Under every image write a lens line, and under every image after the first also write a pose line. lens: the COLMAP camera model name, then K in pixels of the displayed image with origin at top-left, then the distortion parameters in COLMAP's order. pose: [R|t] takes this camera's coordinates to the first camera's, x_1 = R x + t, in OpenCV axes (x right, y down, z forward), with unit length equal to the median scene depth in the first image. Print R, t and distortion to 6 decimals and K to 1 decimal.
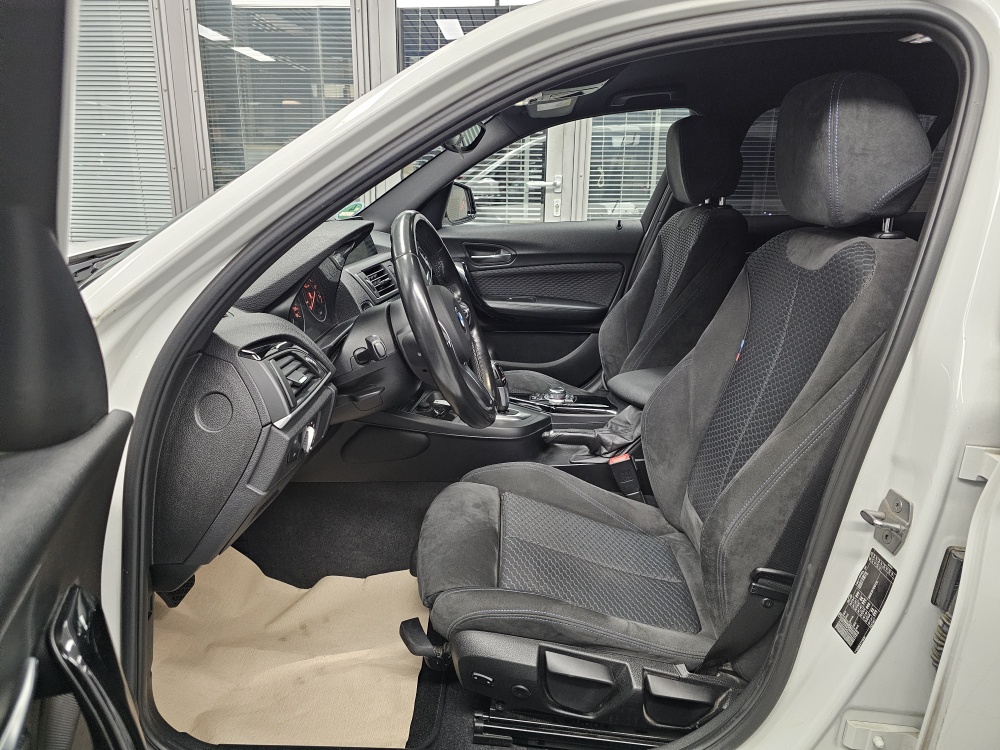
lens RADIAL K [[678.9, 0, 511.2], [0, 678.9, 360.5], [0, 0, 1]] dist [0.070263, -0.059375]
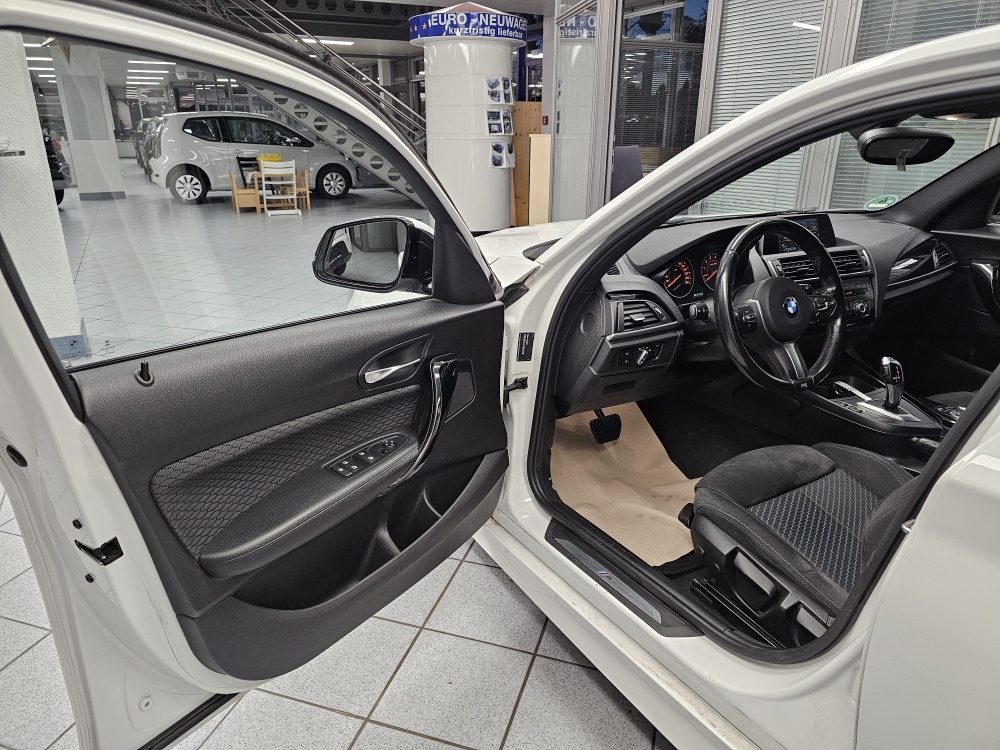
lens RADIAL K [[684.5, 0, 488.7], [0, 684.5, 378.2], [0, 0, 1]] dist [0.034140, -0.003088]
pose [[0.526990, 0.271150, -0.805456, 0.789123], [-0.209515, 0.959937, 0.186074, -0.059981], [0.823641, 0.070695, 0.562687, -0.206135]]
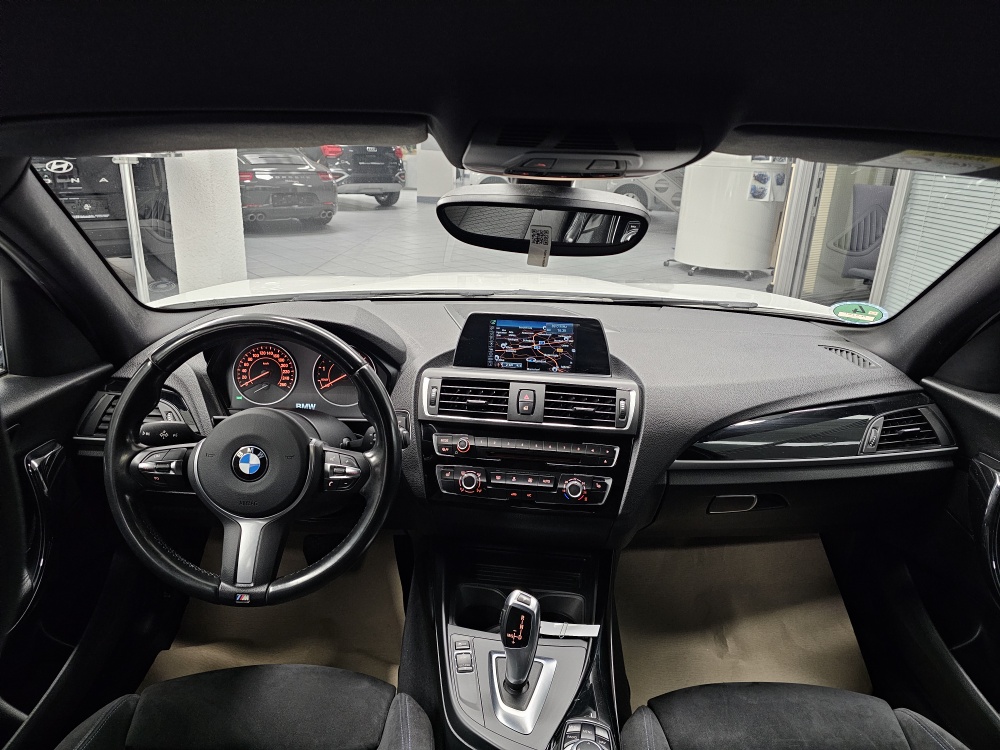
lens RADIAL K [[671.3, 0, 501.2], [0, 671.3, 370.3], [0, 0, 1]] dist [0.108064, -0.131282]
pose [[0.043394, 0.303419, -0.951869, 0.708542], [-0.300239, 0.912685, 0.277241, -0.502856], [0.952876, 0.273757, 0.130703, 1.268718]]
